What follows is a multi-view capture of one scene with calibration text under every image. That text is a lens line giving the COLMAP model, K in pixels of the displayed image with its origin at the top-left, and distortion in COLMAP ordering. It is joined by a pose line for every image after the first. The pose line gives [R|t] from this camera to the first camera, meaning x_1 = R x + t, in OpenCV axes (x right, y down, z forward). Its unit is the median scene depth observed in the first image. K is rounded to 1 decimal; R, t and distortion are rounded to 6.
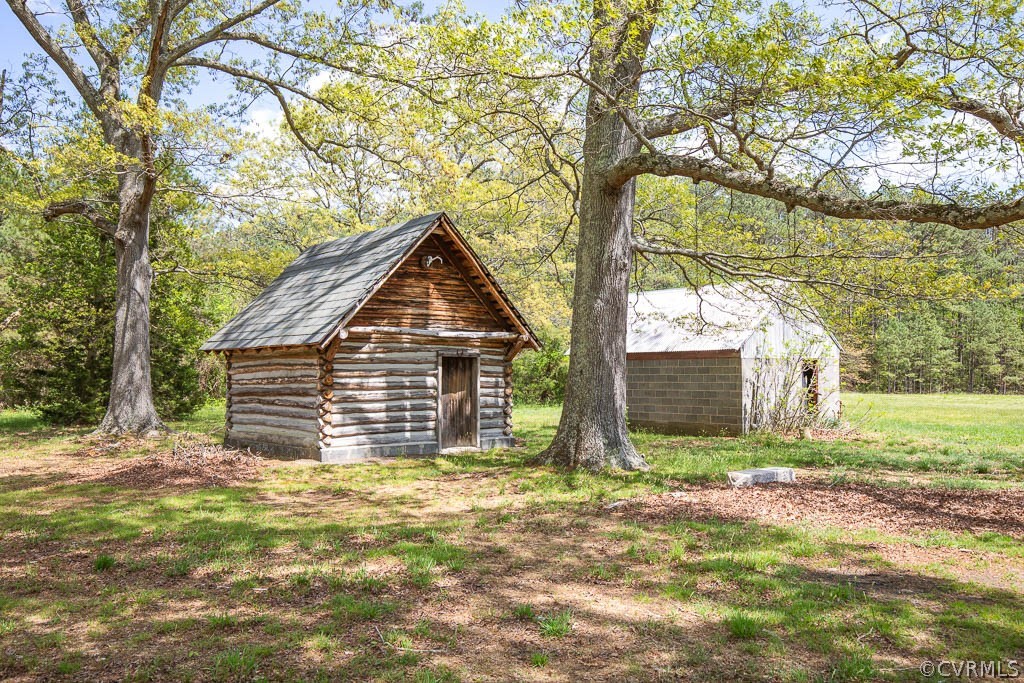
lens RADIAL K [[824.8, 0, 512.0], [0, 824.8, 341.5], [0, 0, 1]] dist [0.018399, 0.003740]
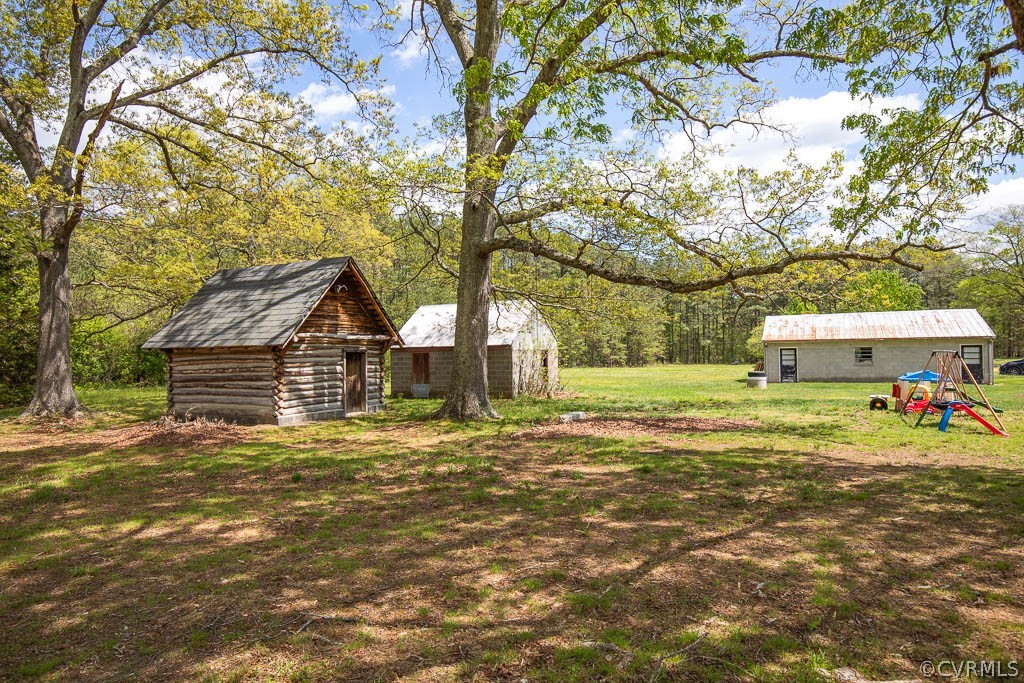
lens RADIAL K [[647.8, 0, 512.0], [0, 647.8, 341.5], [0, 0, 1]] dist [-0.002842, -0.000592]
pose [[0.919255, -0.003825, 0.393644, -0.270879], [-0.002844, 0.999862, 0.016359, -0.021110], [-0.393653, -0.016157, 0.919117, -0.198474]]
